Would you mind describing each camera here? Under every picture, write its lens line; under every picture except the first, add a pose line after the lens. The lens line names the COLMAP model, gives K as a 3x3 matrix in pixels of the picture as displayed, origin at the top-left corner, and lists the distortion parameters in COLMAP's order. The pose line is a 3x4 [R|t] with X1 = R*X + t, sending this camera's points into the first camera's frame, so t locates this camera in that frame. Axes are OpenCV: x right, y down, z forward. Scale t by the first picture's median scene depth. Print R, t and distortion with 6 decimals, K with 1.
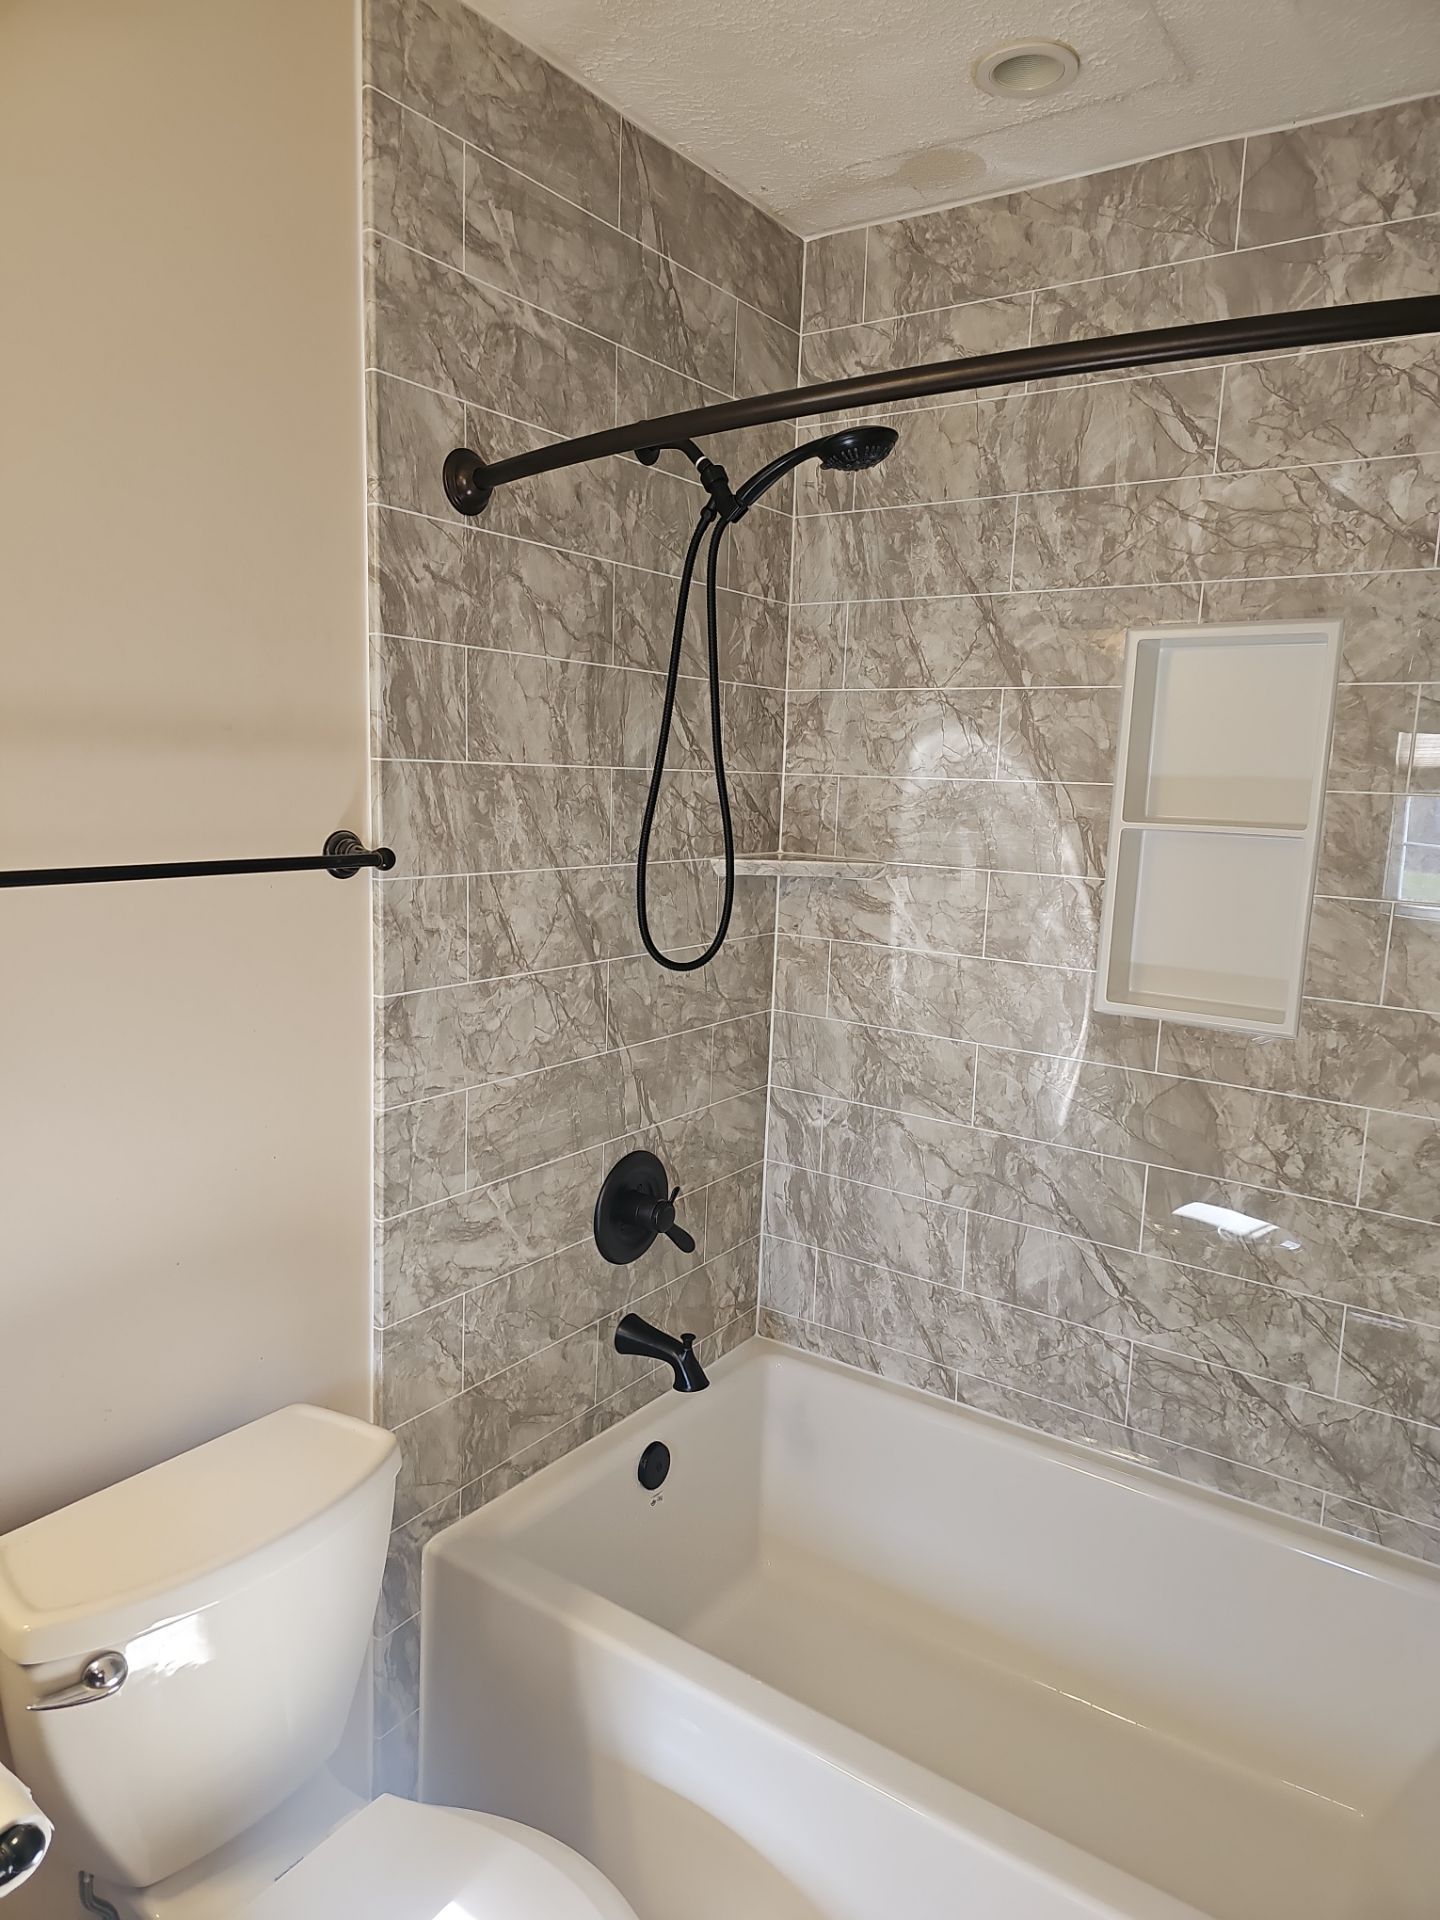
lens RADIAL K [[1254.7, 0, 721.9], [0, 1254.7, 962.7], [0, 0, 1]] dist [0.062704, -0.054989]
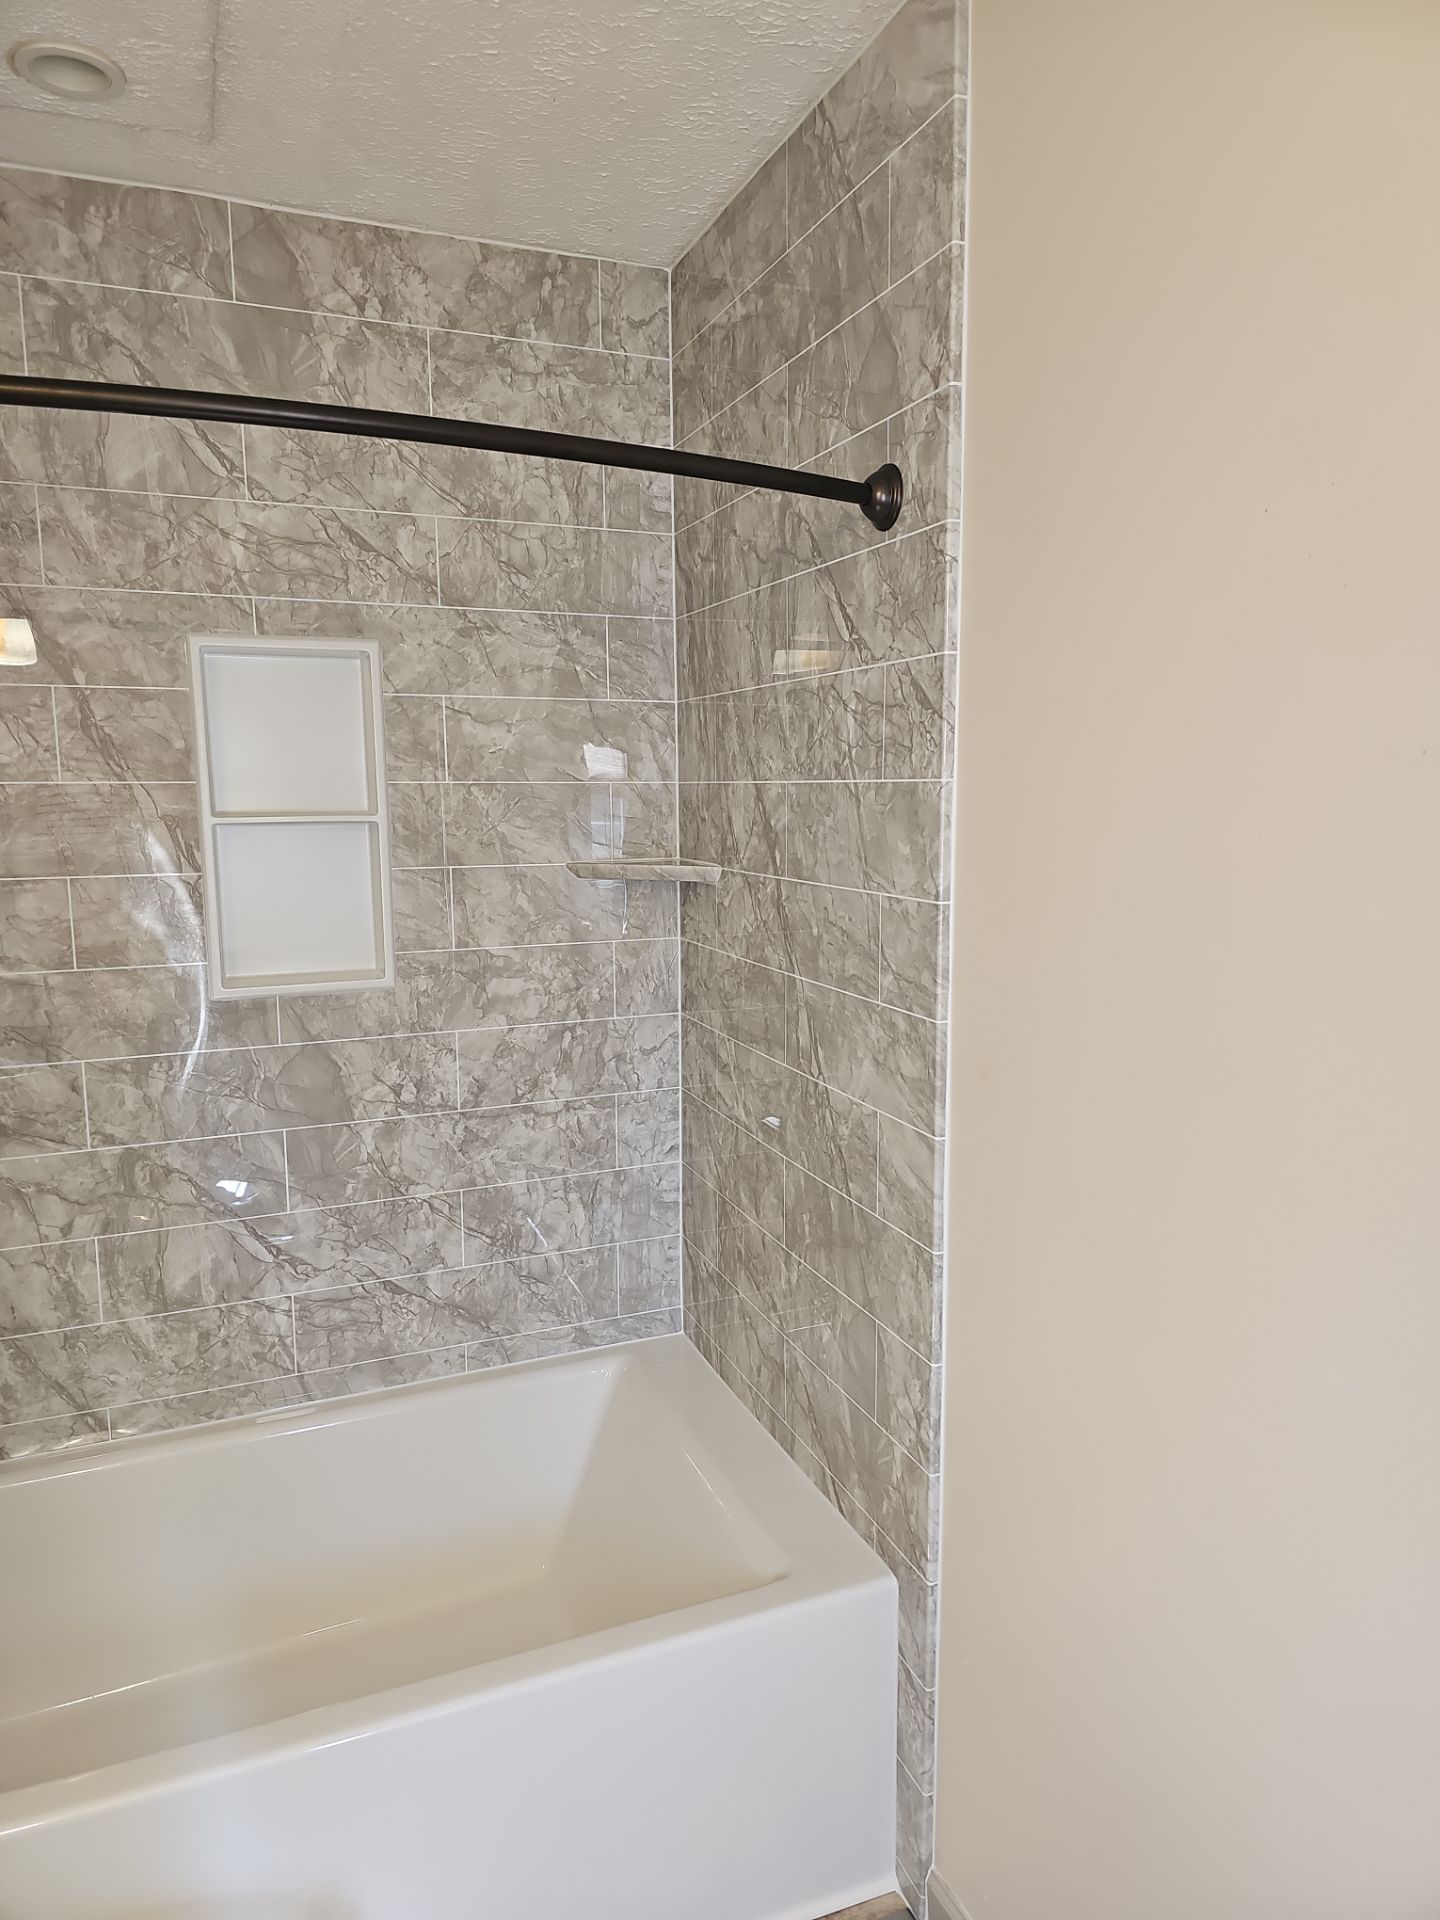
lens RADIAL K [[1254.7, 0, 736.9], [0, 1254.7, 953.7], [0, 0, 1]] dist [0.062704, -0.054989]
pose [[0.540199, -0.152898, 0.827531, -0.343907], [0.155934, 0.984514, 0.080111, -0.016777], [-0.826964, 0.085764, 0.555675, 0.062964]]
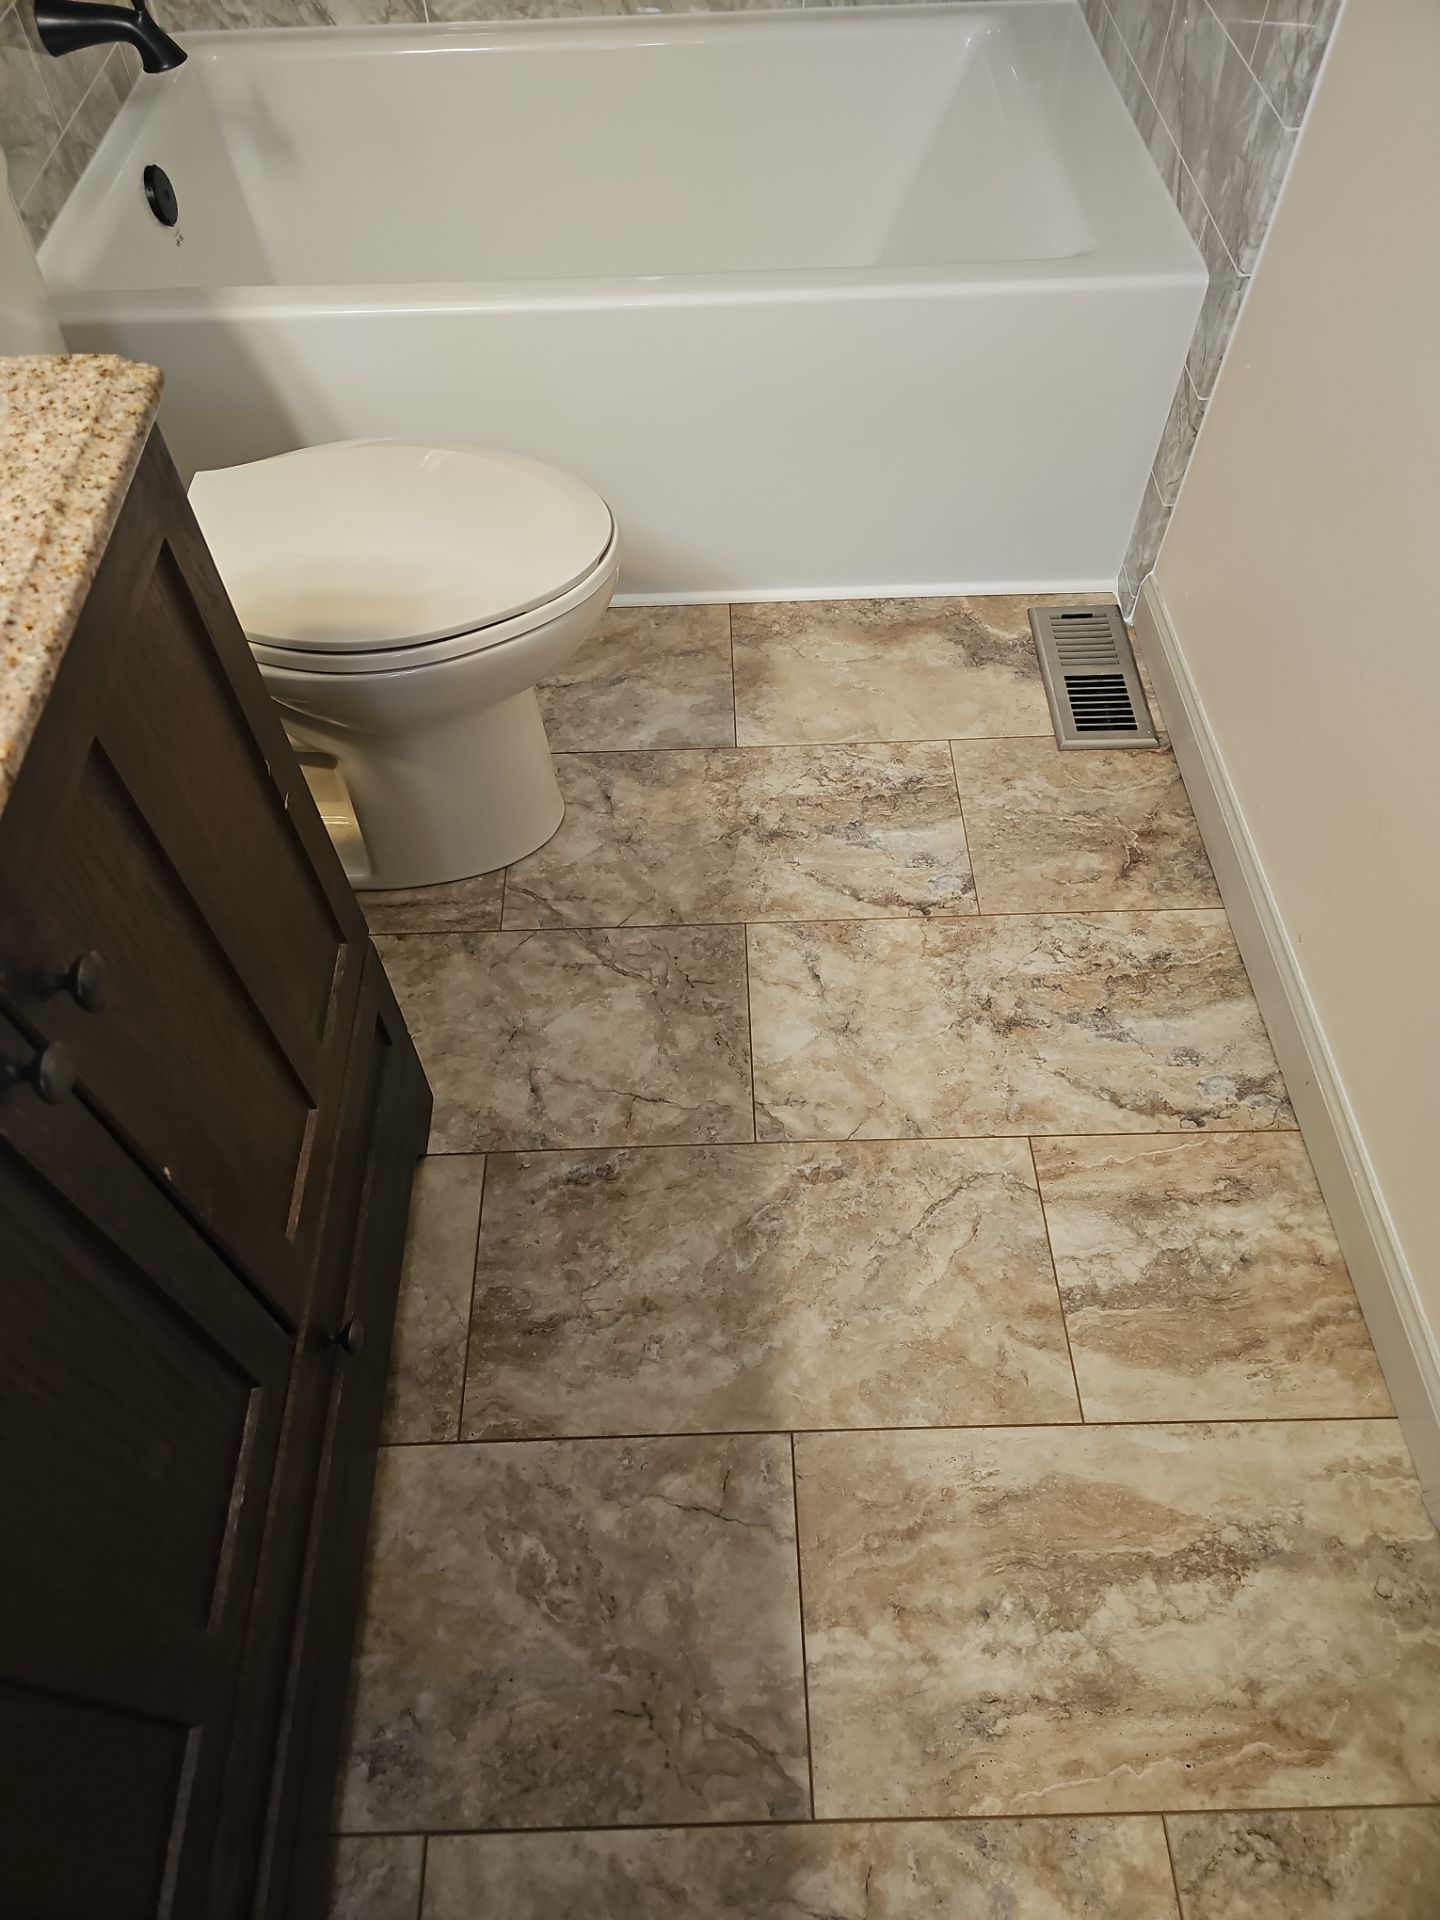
lens RADIAL K [[1254.7, 0, 719.9], [0, 1254.7, 947.2], [0, 0, 1]] dist [0.062704, -0.054989]
pose [[0.804268, -0.514147, 0.298005, -0.293631], [0.139201, 0.650507, 0.746635, 0.150125], [-0.577734, -0.559011, 0.594752, -0.015888]]
